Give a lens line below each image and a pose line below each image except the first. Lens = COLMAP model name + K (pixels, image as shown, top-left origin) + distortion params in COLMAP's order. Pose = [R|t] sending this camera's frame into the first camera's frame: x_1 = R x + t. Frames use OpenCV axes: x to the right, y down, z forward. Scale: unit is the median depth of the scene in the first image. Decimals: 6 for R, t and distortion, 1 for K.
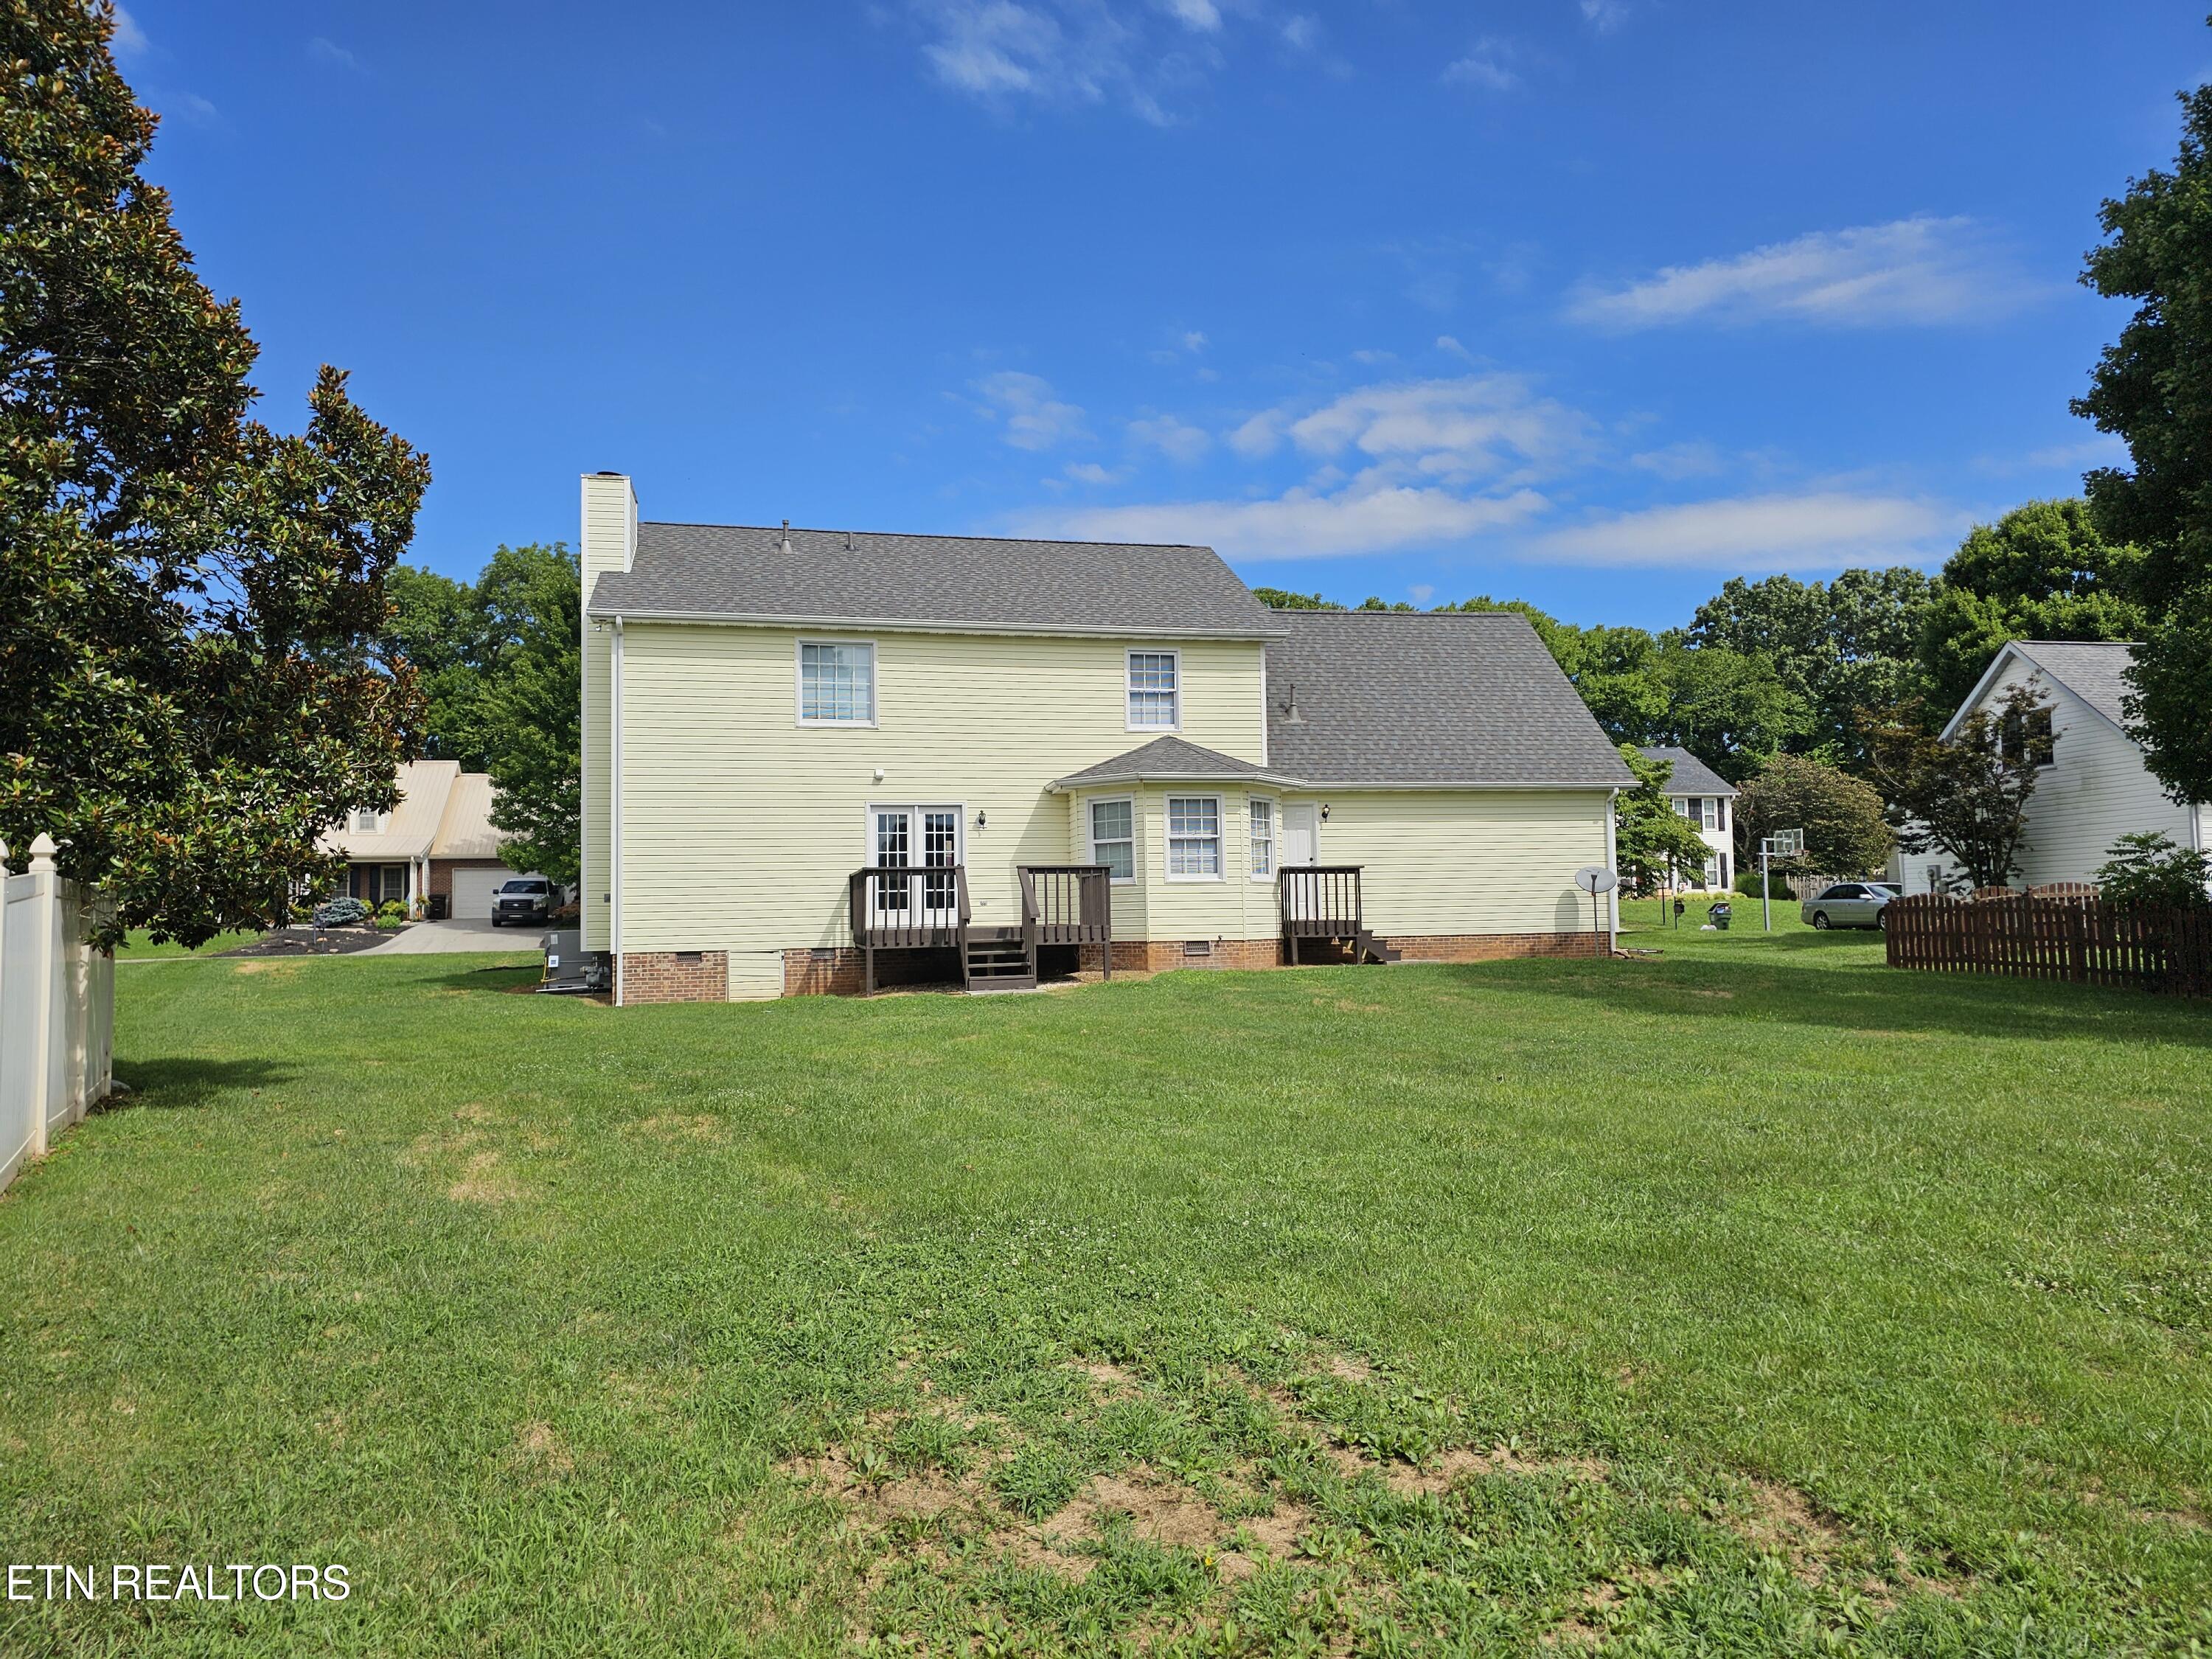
lens RADIAL K [[1483.3, 0, 1090.7], [0, 1483.3, 816.4], [0, 0, 1]] dist [0.009904, -0.003004]
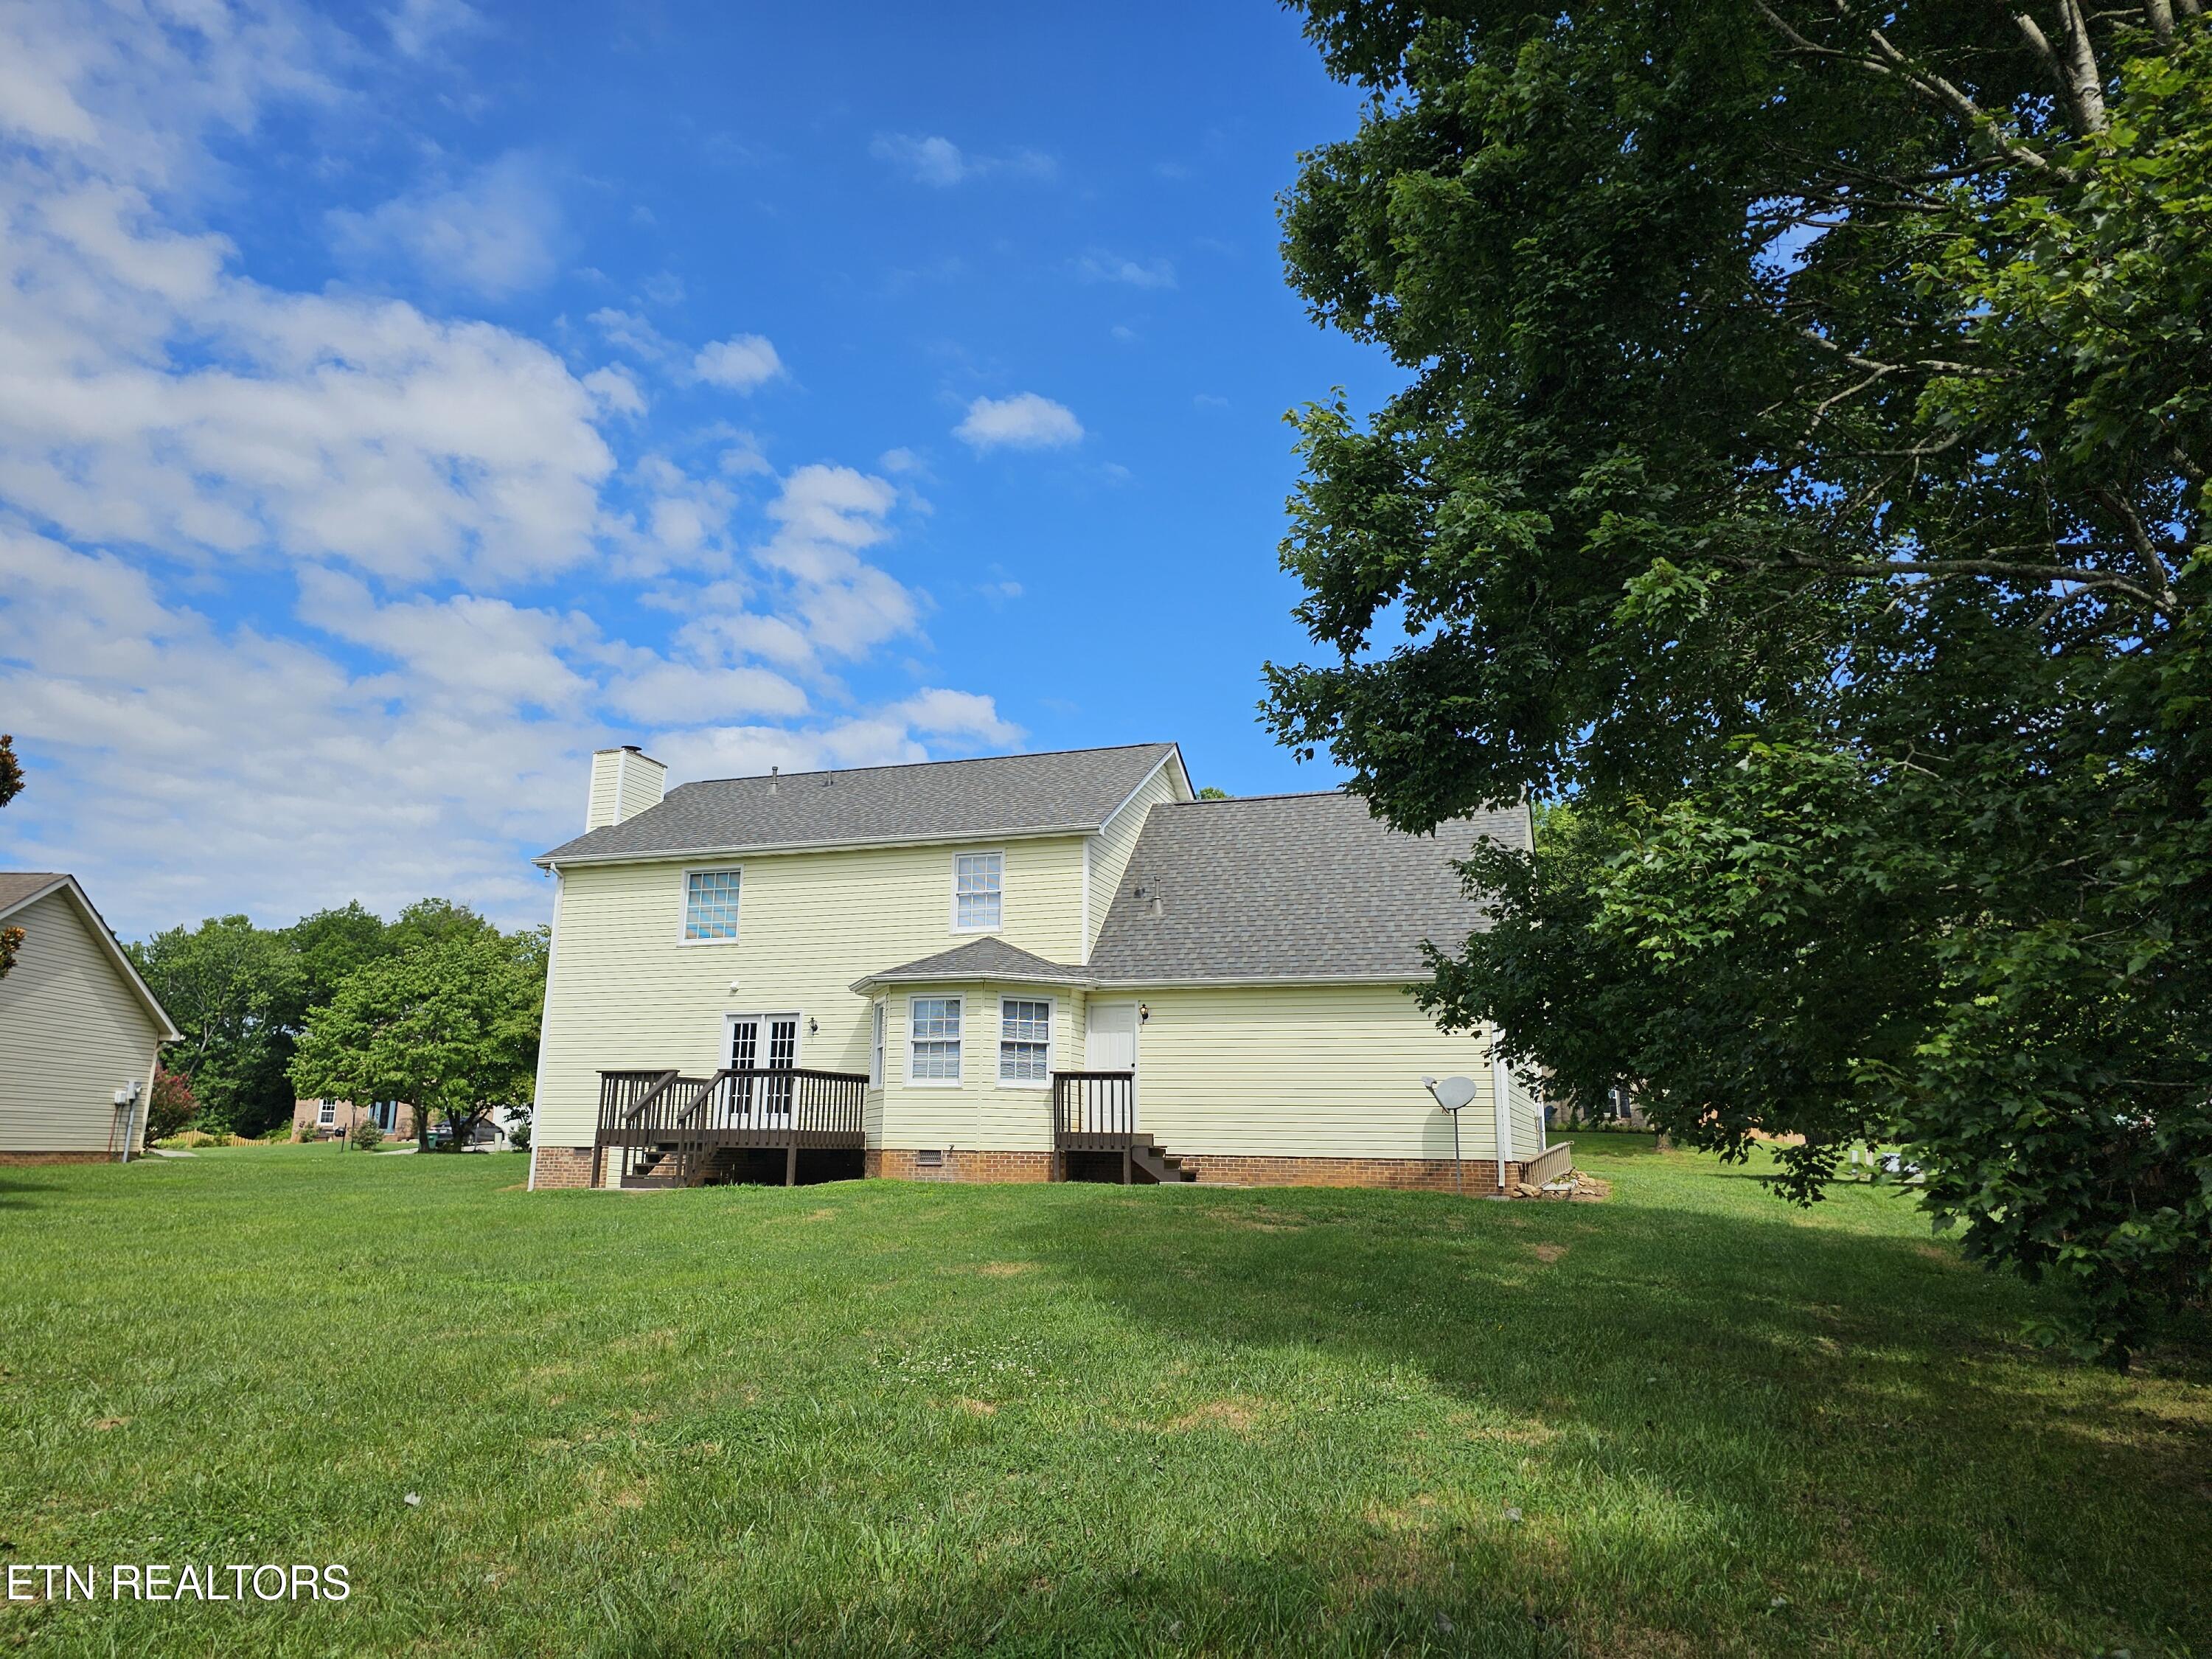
lens RADIAL K [[1435.5, 0, 1106.0], [0, 1435.5, 829.5], [0, 0, 1]] dist [0.064097, -0.000618]
pose [[0.823271, -0.090997, -0.560307, 0.686027], [0.012890, 0.989810, -0.141813, 0.011595], [0.567502, 0.109528, 0.816055, 0.267735]]
